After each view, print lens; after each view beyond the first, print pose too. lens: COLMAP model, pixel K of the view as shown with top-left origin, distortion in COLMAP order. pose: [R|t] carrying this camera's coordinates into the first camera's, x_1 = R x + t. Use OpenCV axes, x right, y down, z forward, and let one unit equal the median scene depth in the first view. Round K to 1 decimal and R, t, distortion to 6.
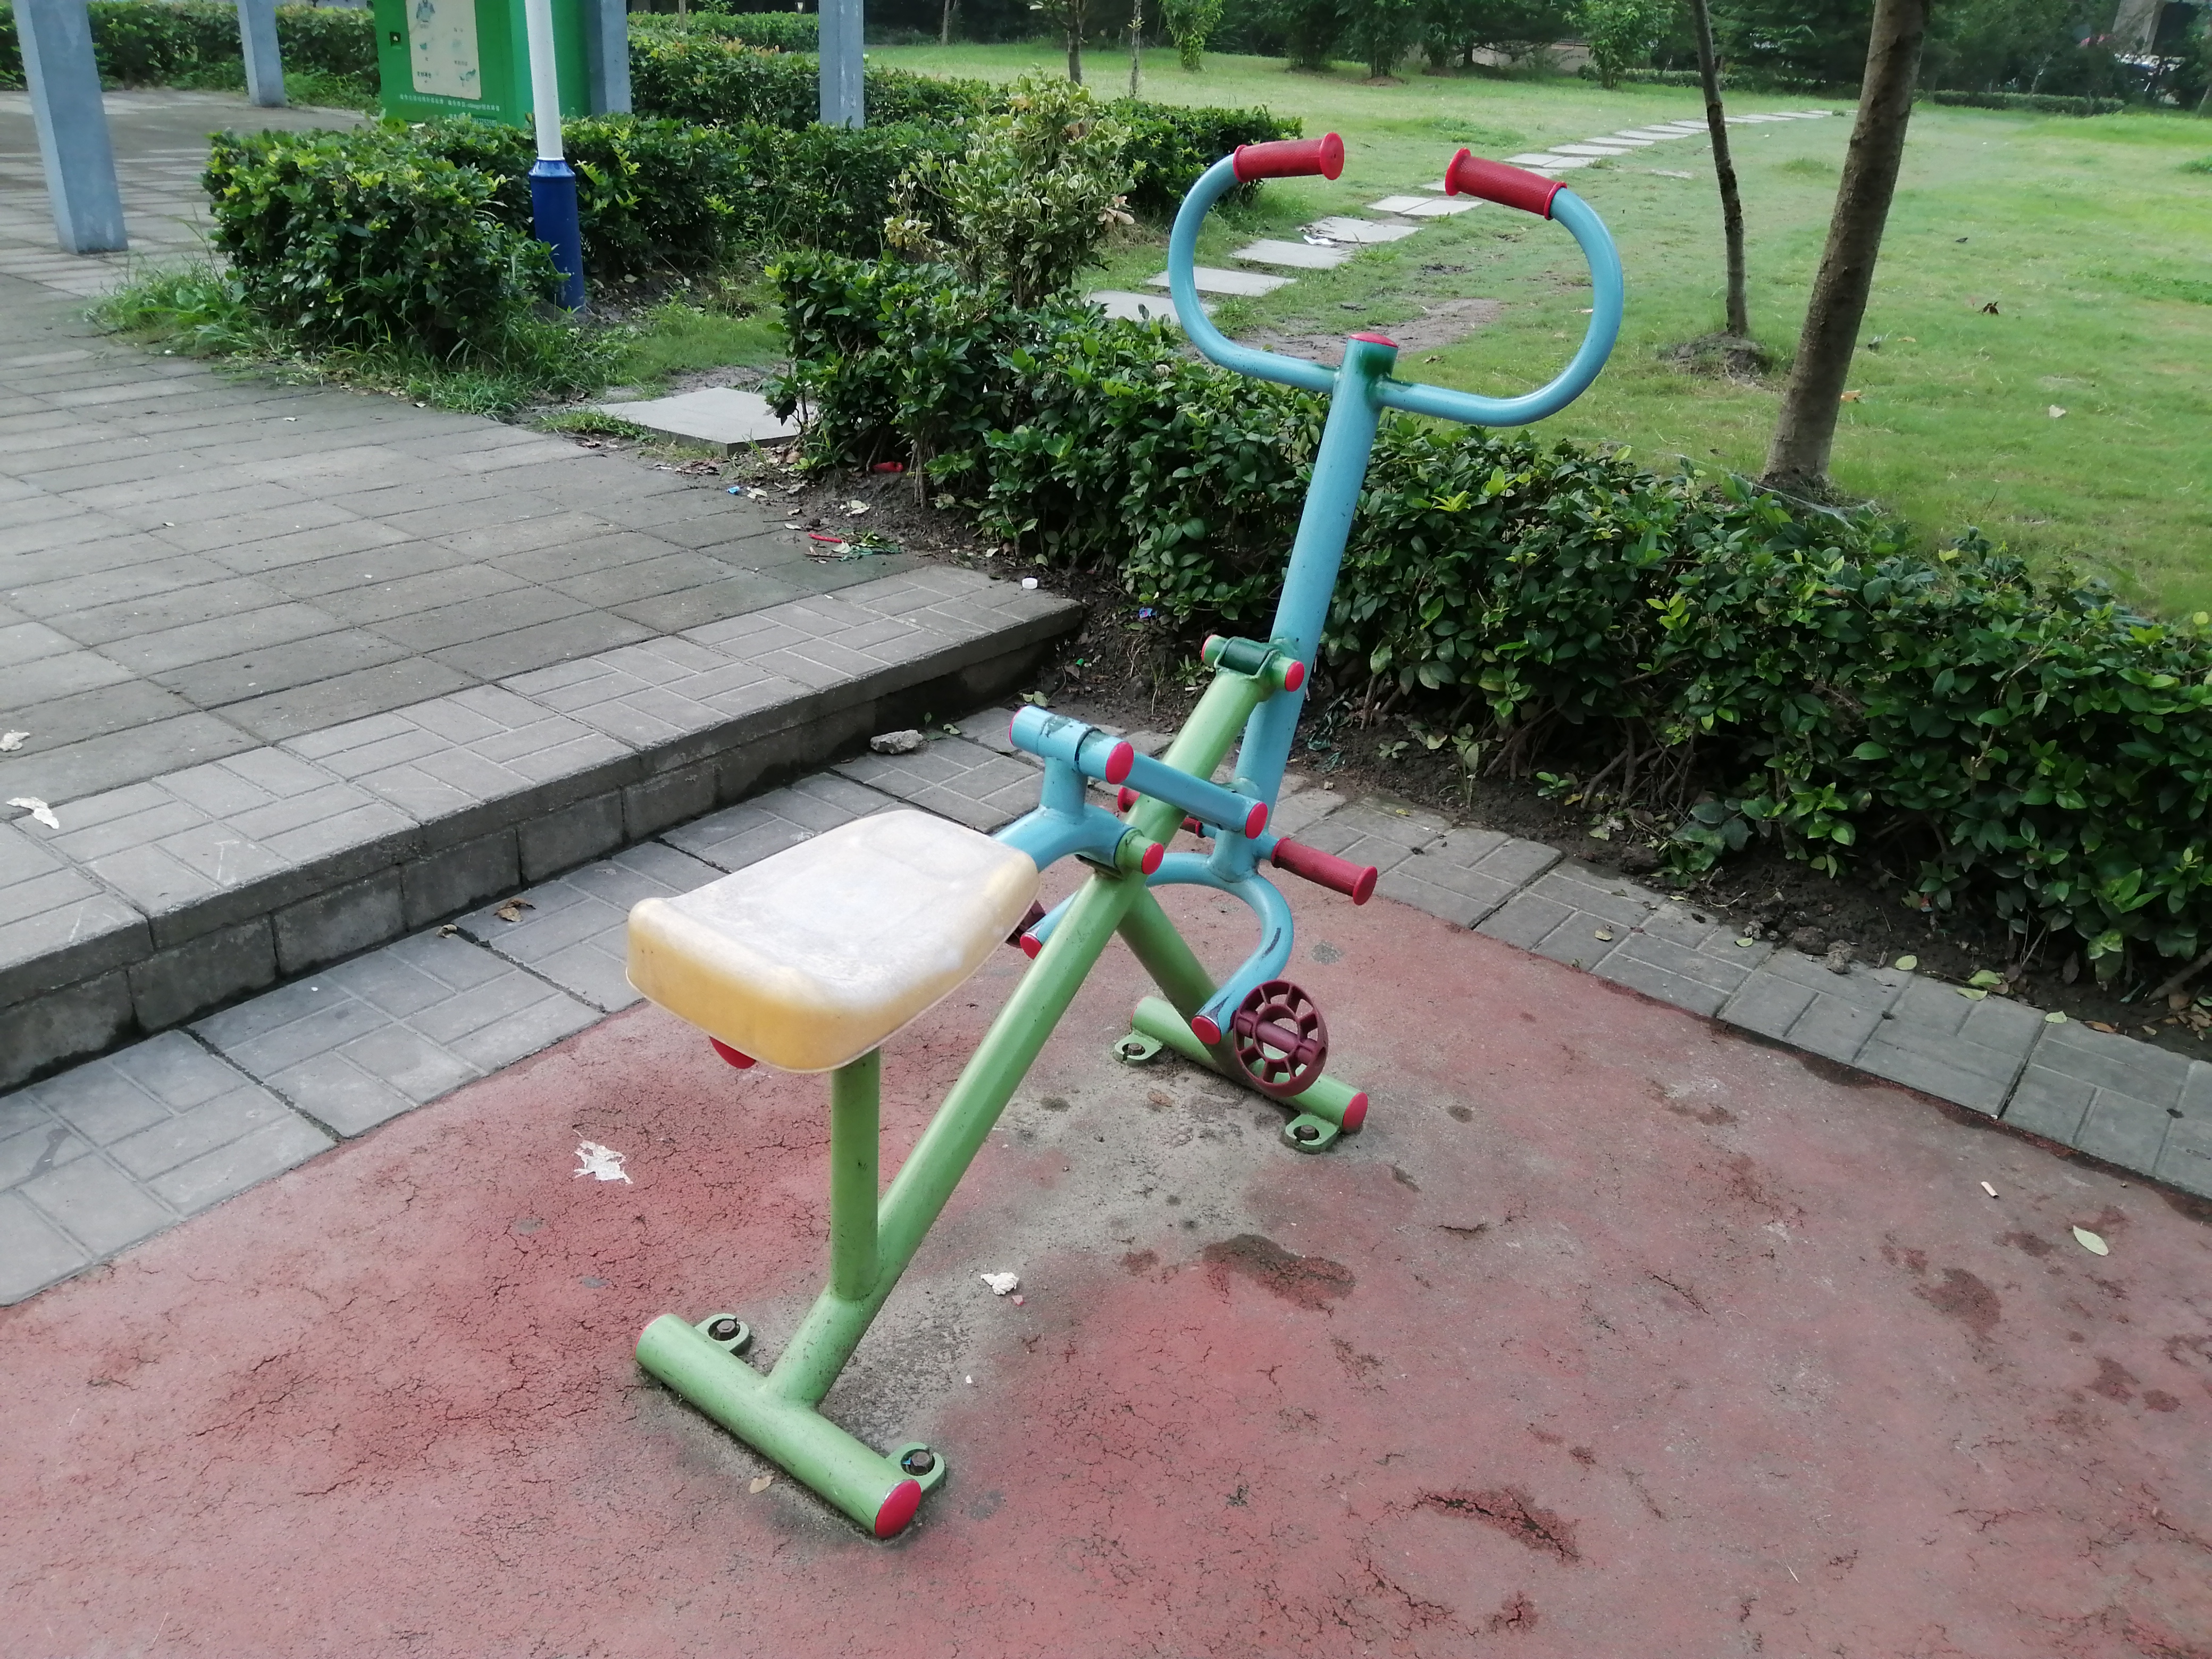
lens RADIAL K [[1750.2, 0, 1094.7], [0, 1750.2, 830.8], [0, 0, 1]] dist [0.028860, -0.051503]
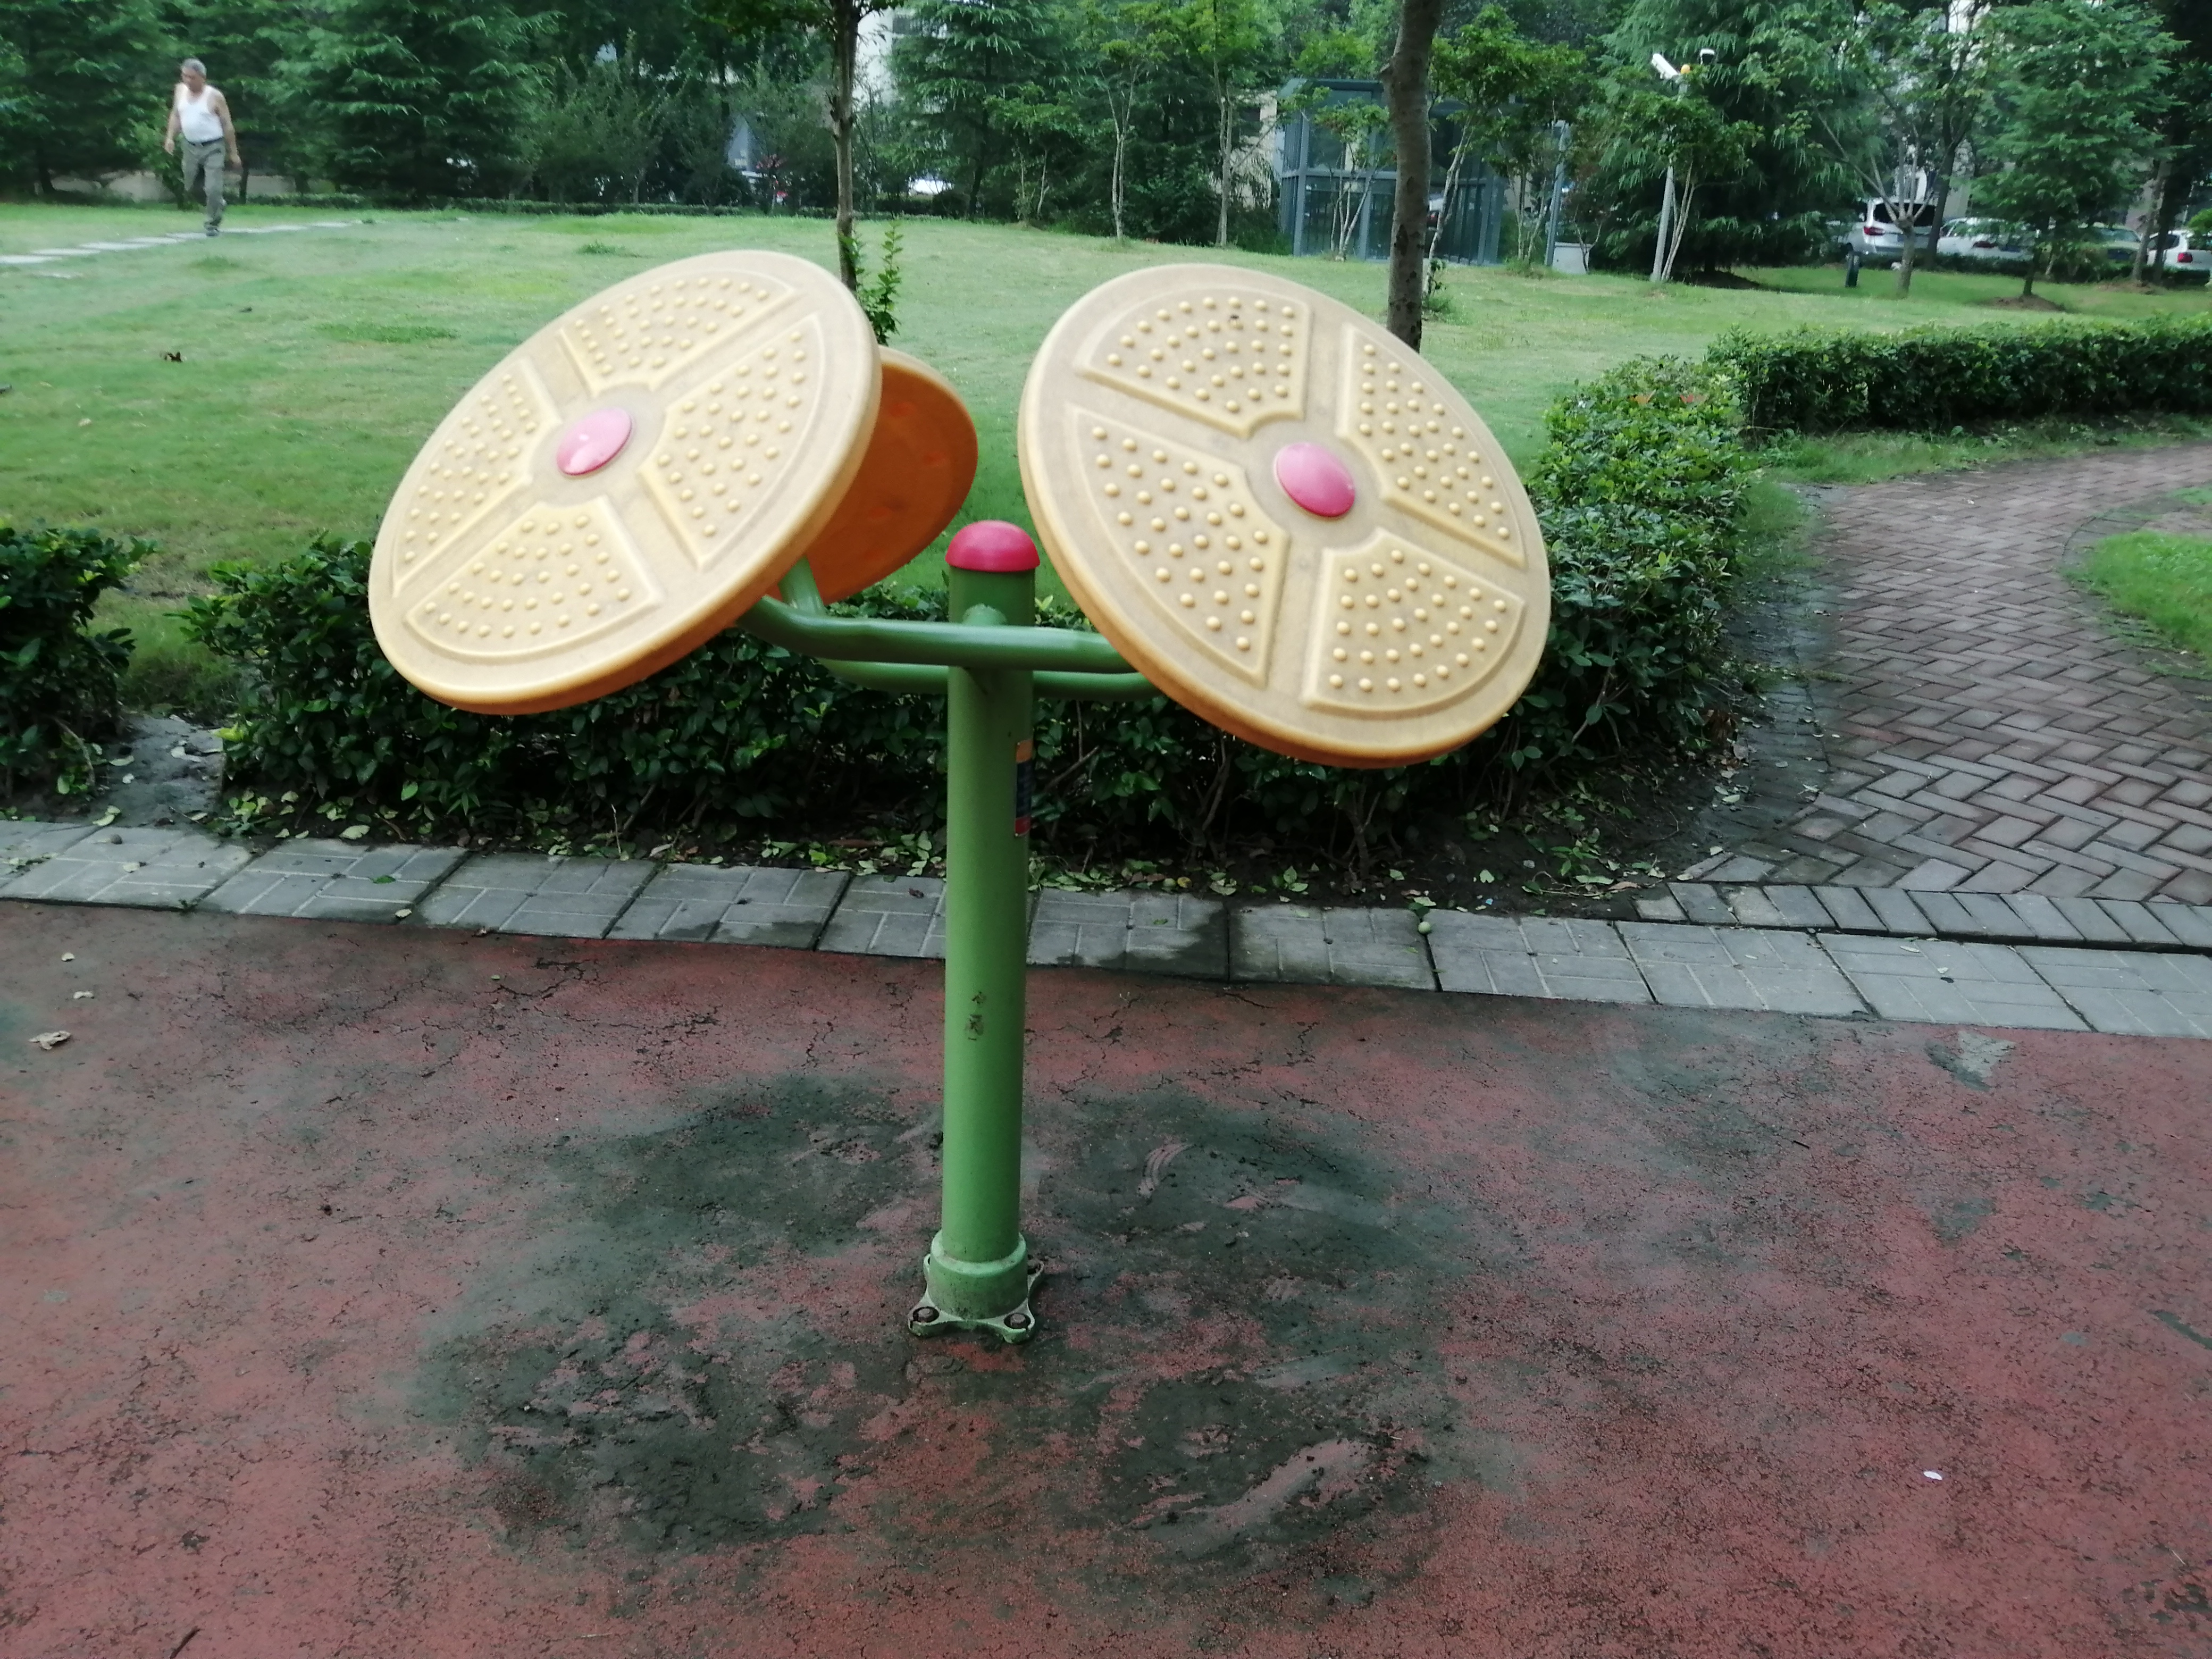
lens RADIAL K [[1750.2, 0, 1107.0], [0, 1750.2, 816.1], [0, 0, 1]] dist [0.028860, -0.051503]
pose [[0.823243, -0.212966, 0.526229, 0.888233], [0.250045, 0.968234, 0.000671, 0.451247], [-0.509656, 0.131028, 0.850343, -0.849375]]
